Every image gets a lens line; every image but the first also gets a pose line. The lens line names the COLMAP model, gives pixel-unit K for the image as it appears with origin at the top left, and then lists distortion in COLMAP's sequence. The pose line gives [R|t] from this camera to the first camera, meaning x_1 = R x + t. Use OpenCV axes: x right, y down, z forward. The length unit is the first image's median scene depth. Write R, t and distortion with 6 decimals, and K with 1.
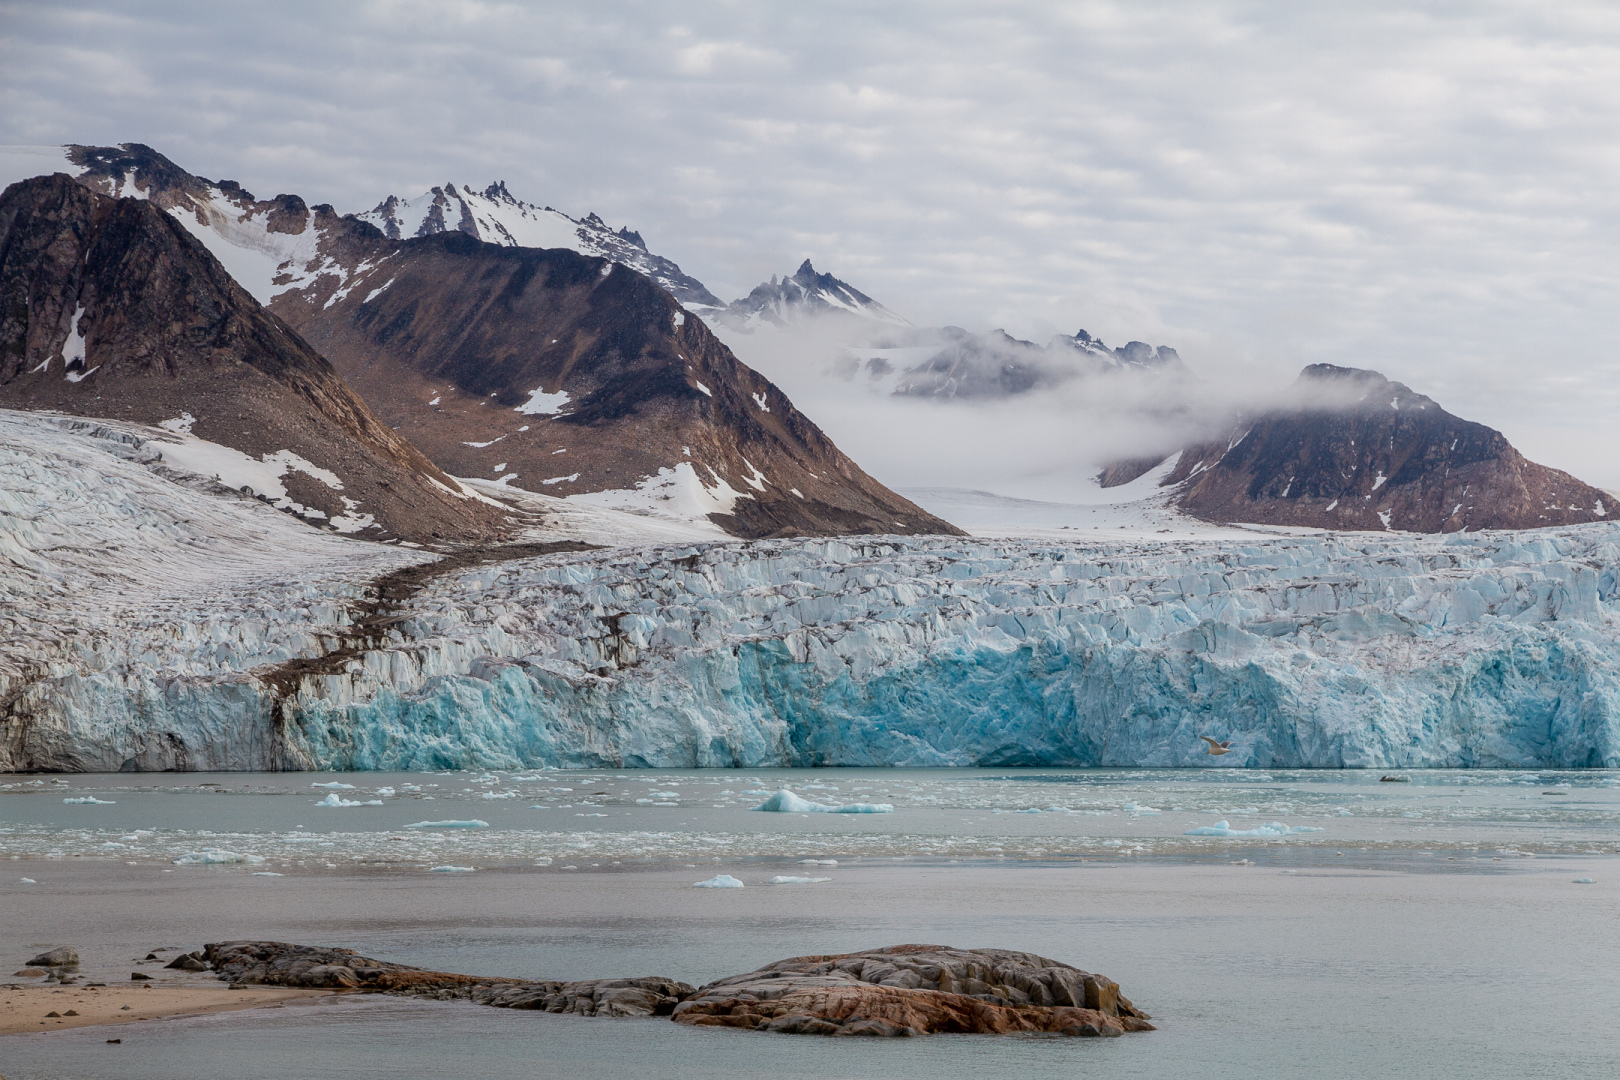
lens RADIAL K [[3993.6, 0, 862.6], [0, 3993.6, 571.7], [0, 0, 1]] dist [0.233226, 0.076265]
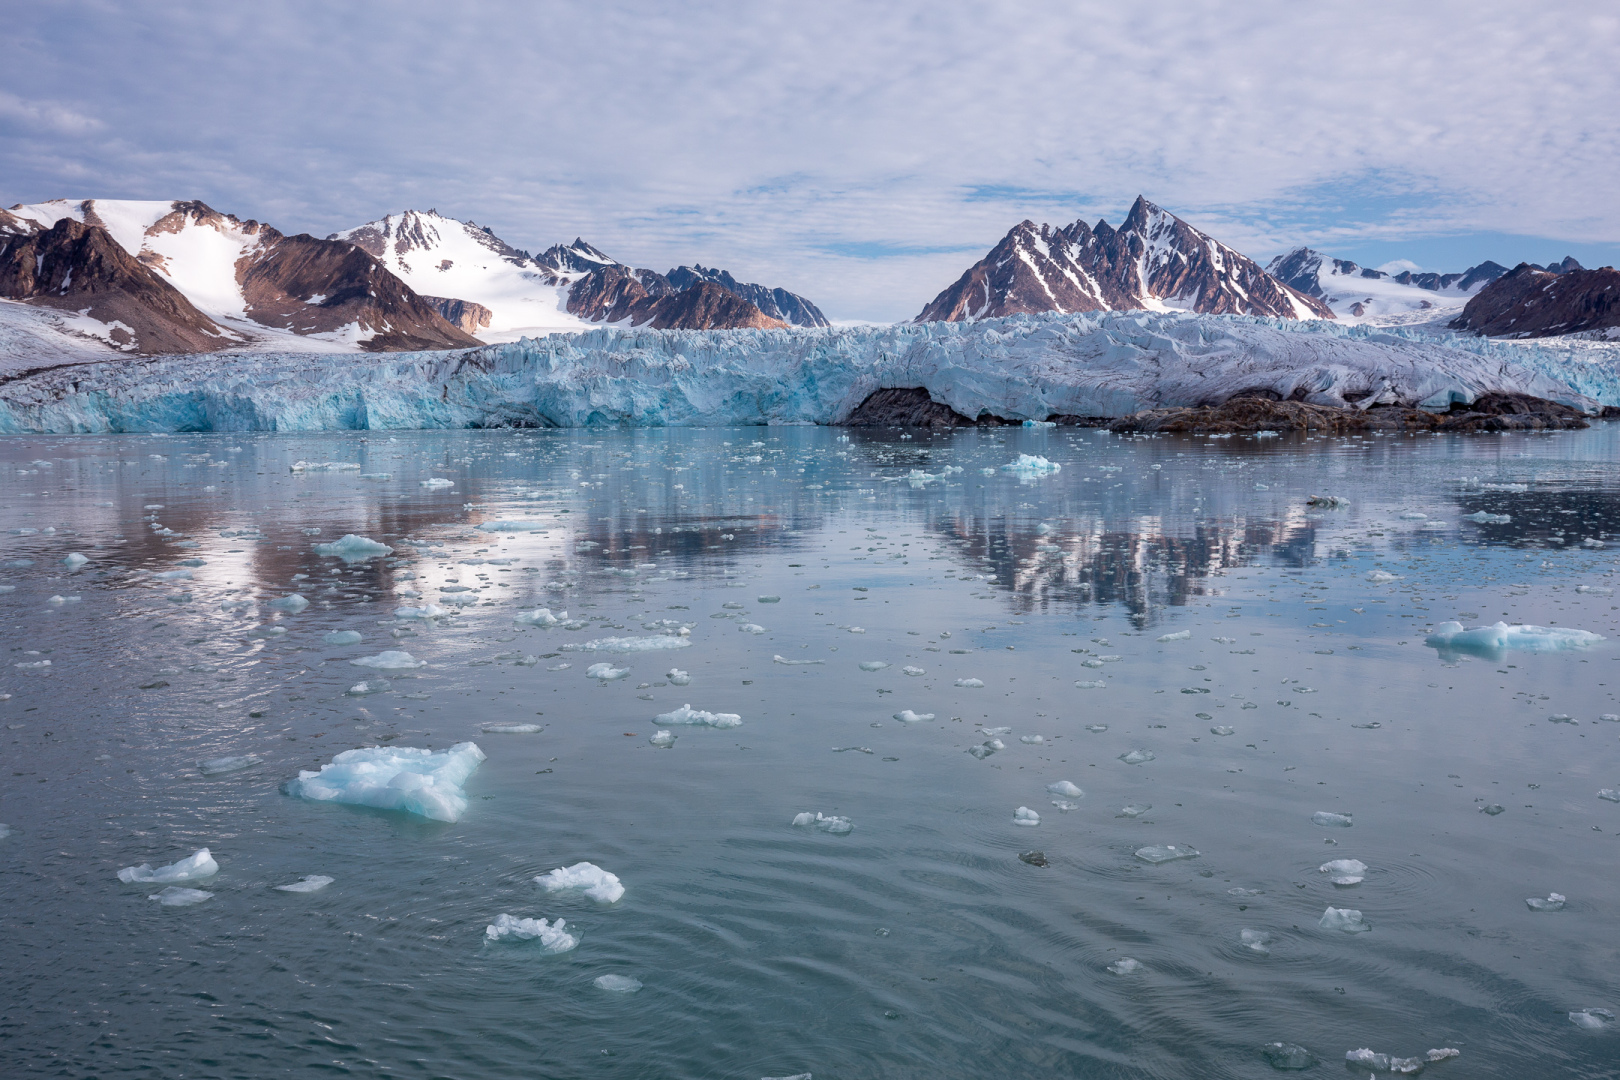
lens RADIAL K [[1549.4, 0, 810.0], [0, 1549.4, 540.0], [0, 0, 1]] dist [0.040580, -0.005509]
pose [[0.998452, -0.014490, 0.053709, 0.438909], [0.008023, 0.992895, 0.118719, -0.005950], [-0.055047, -0.118104, 0.991474, -0.194956]]
